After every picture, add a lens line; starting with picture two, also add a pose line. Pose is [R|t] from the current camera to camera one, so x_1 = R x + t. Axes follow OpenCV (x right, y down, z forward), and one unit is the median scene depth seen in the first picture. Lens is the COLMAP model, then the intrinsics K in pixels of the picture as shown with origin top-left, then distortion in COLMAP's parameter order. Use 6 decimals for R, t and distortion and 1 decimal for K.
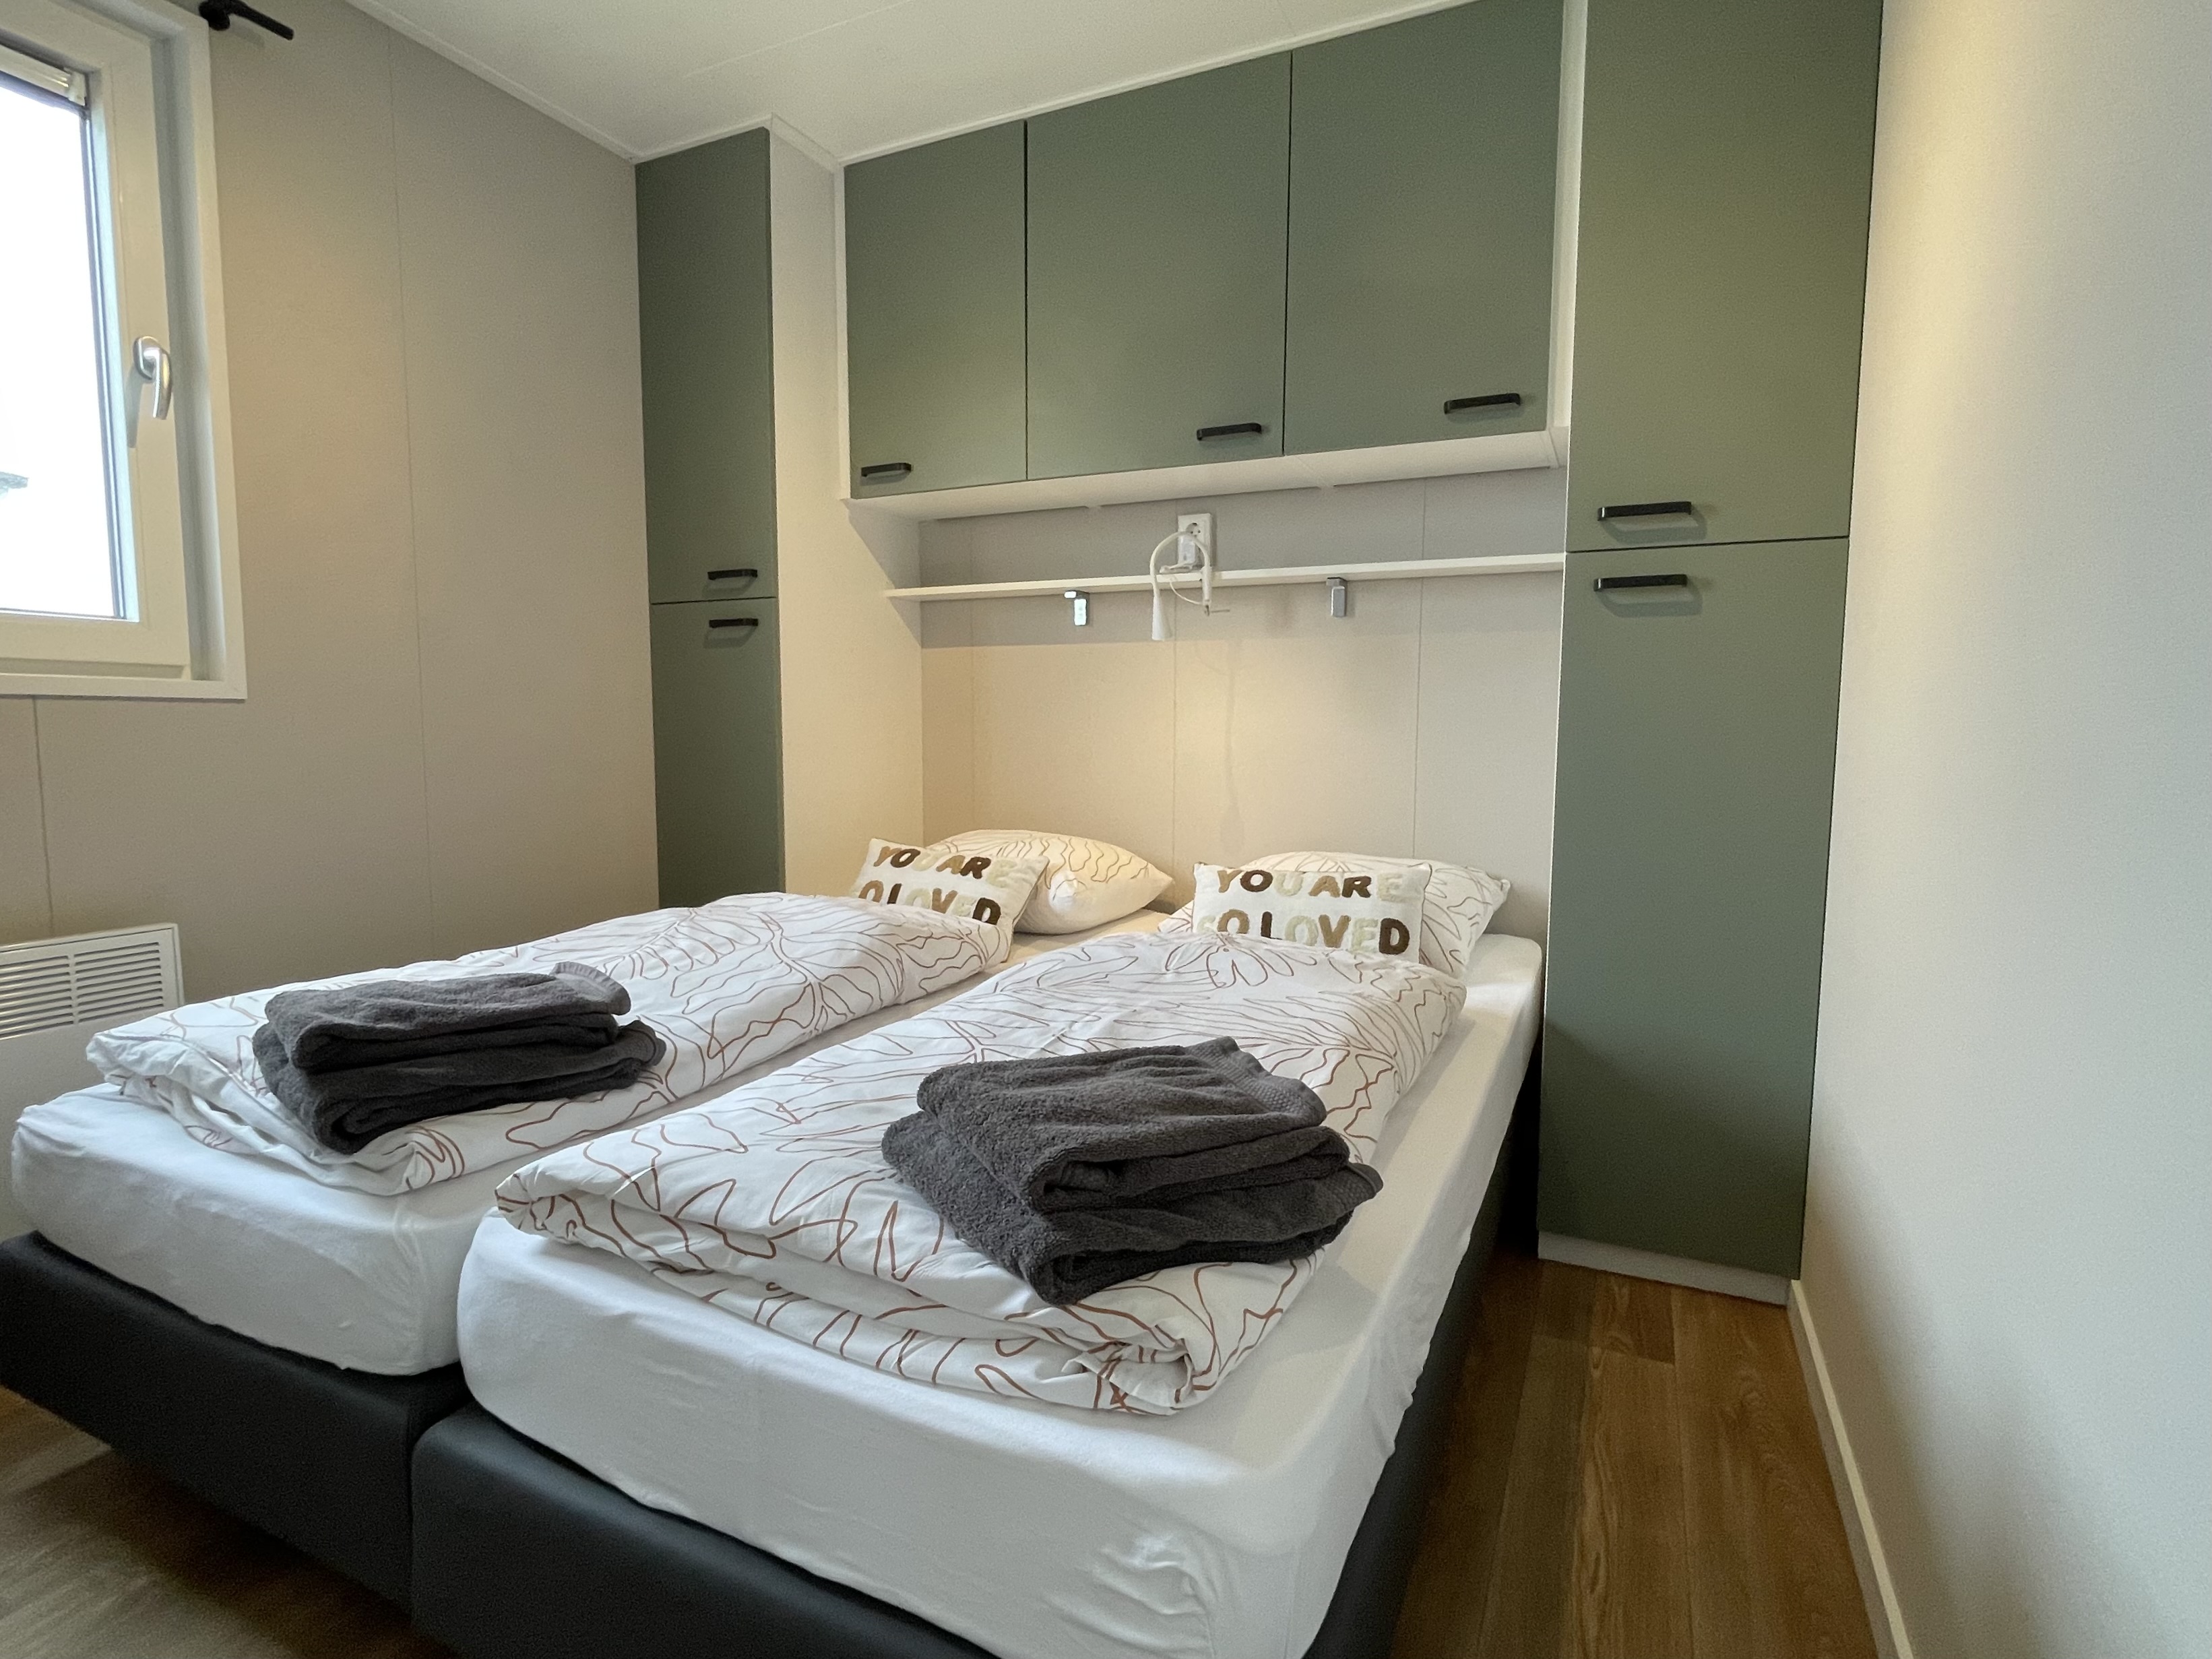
lens RADIAL K [[1104.2, 0, 1099.8], [0, 1104.2, 818.3], [0, 0, 1]] dist [-0.000375, -0.000148]
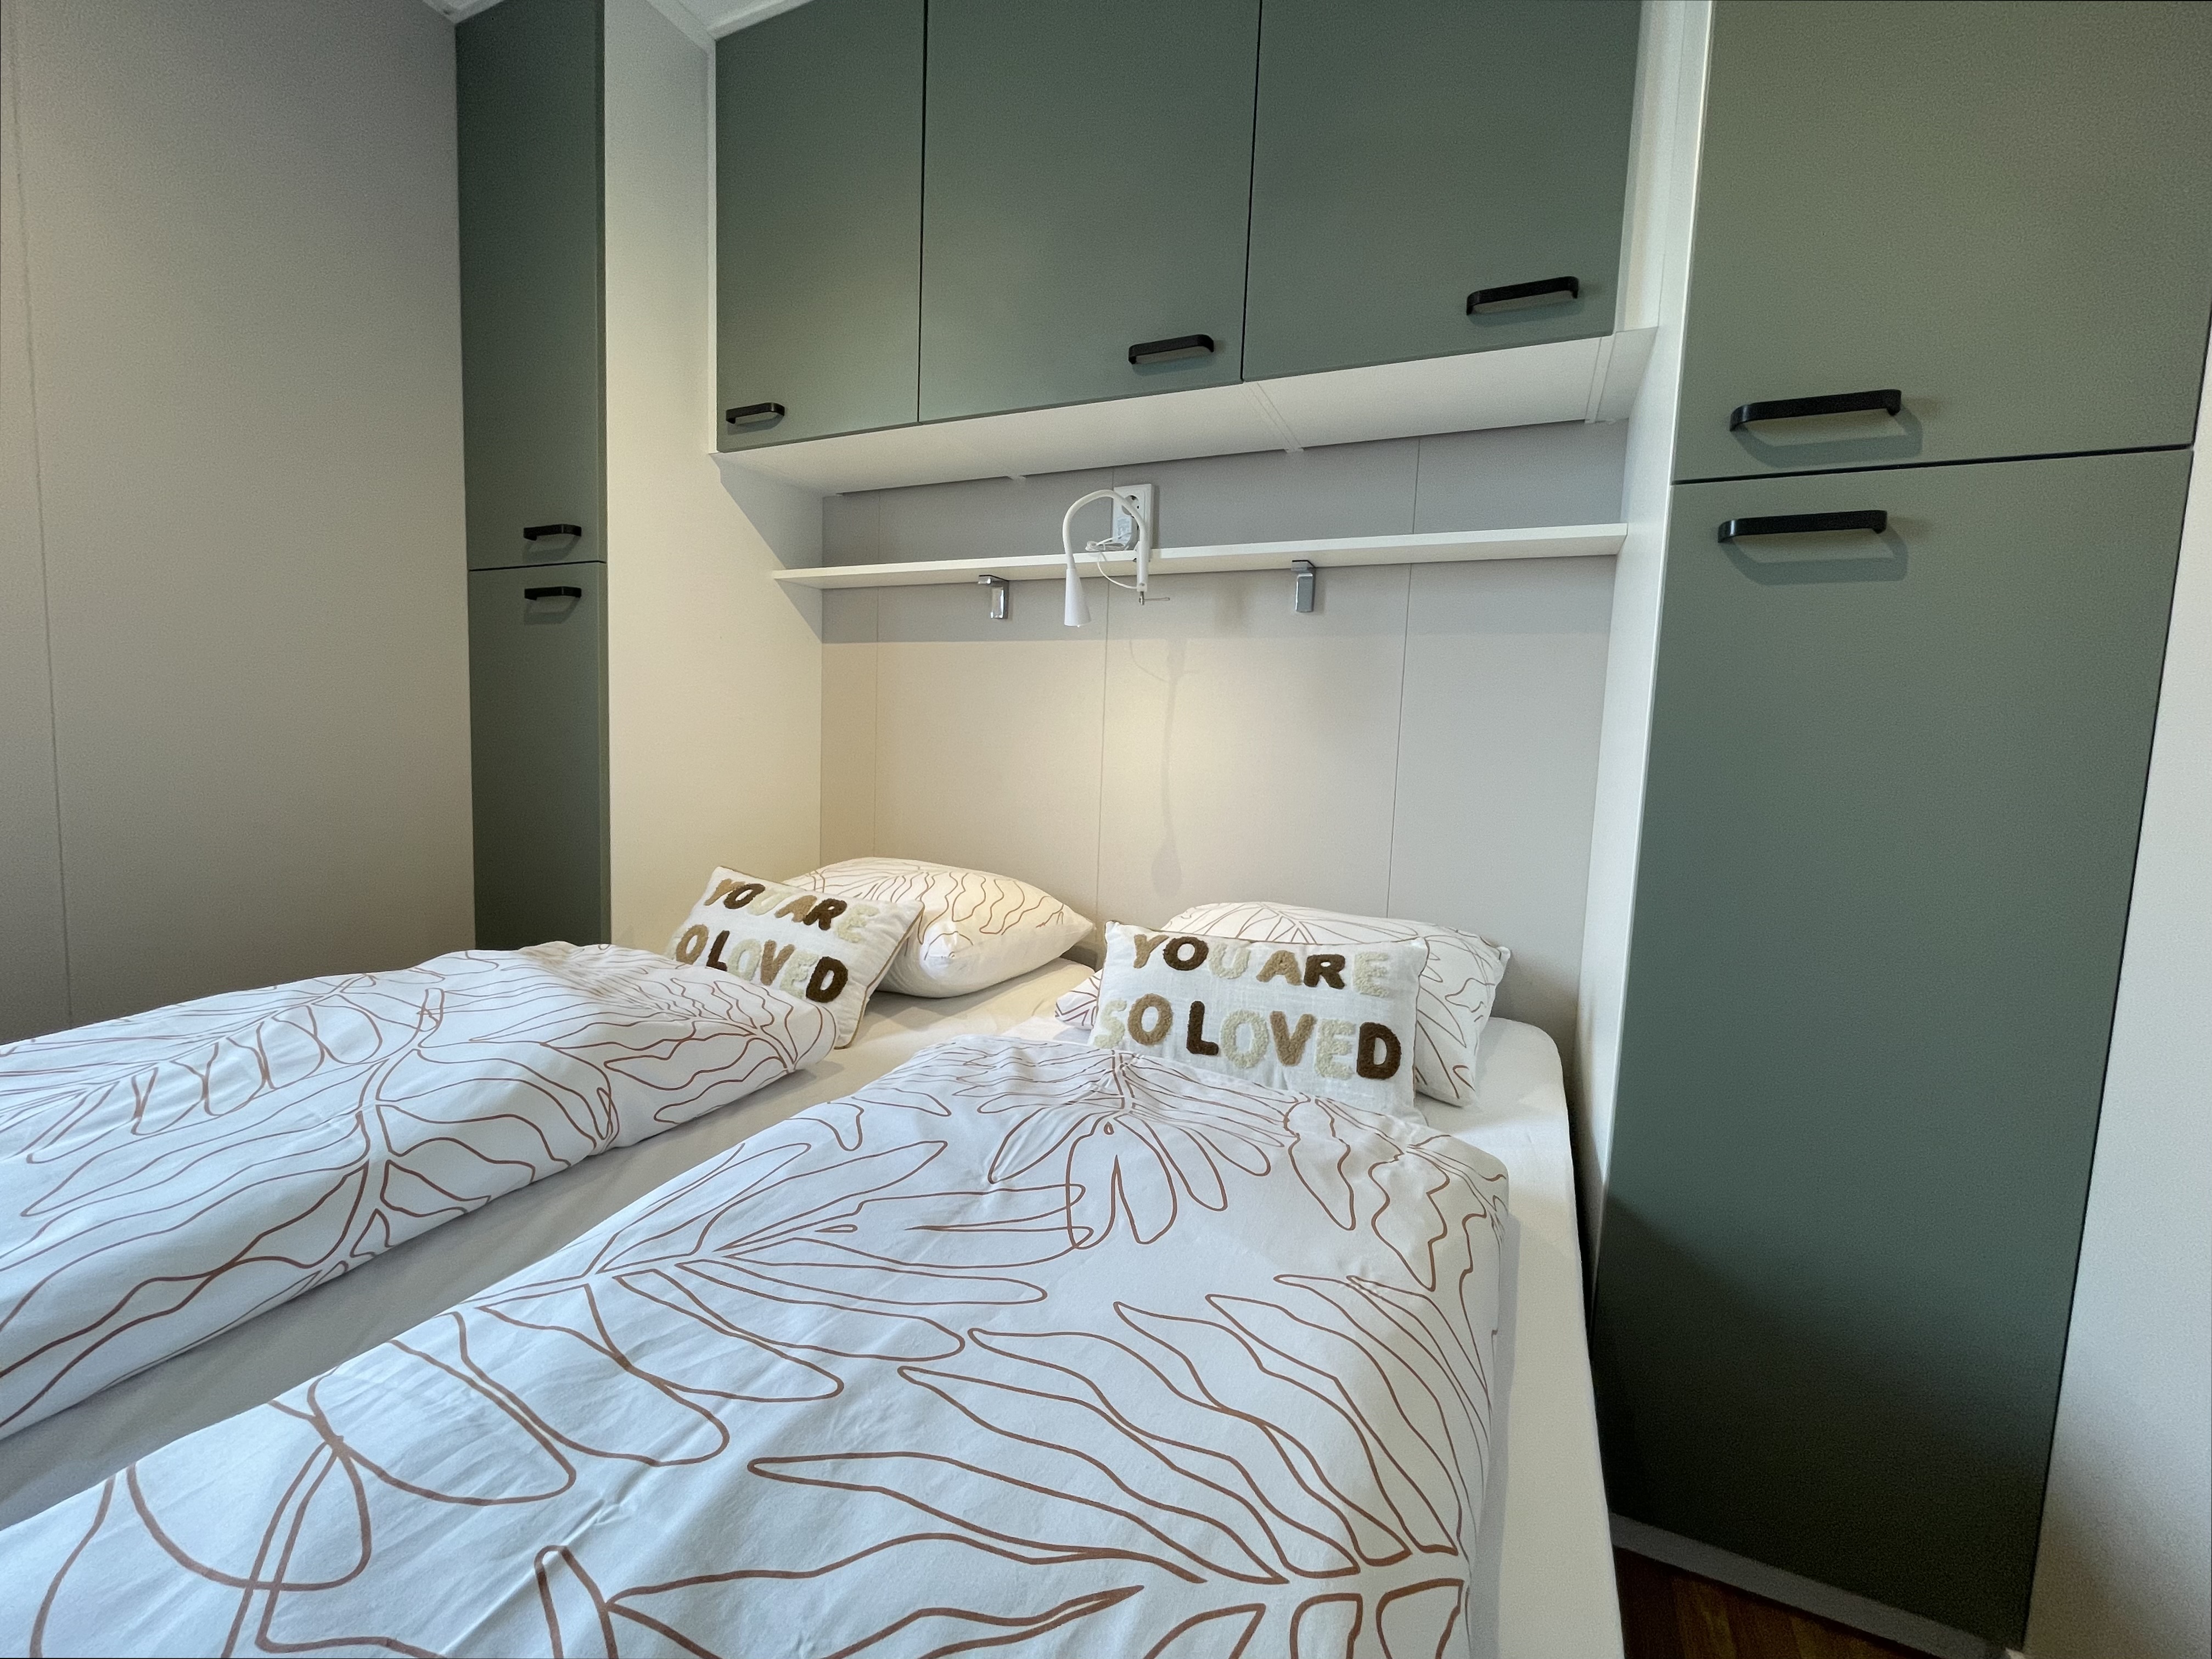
lens RADIAL K [[910.9, 0, 1098.0], [0, 910.9, 820.5], [0, 0, 1]] dist [-0.001867, -0.000481]
pose [[0.999355, 0.032556, 0.015161, 0.071335], [-0.032496, 0.999463, -0.004209, -0.025916], [-0.015290, 0.003714, 0.999876, 0.396539]]
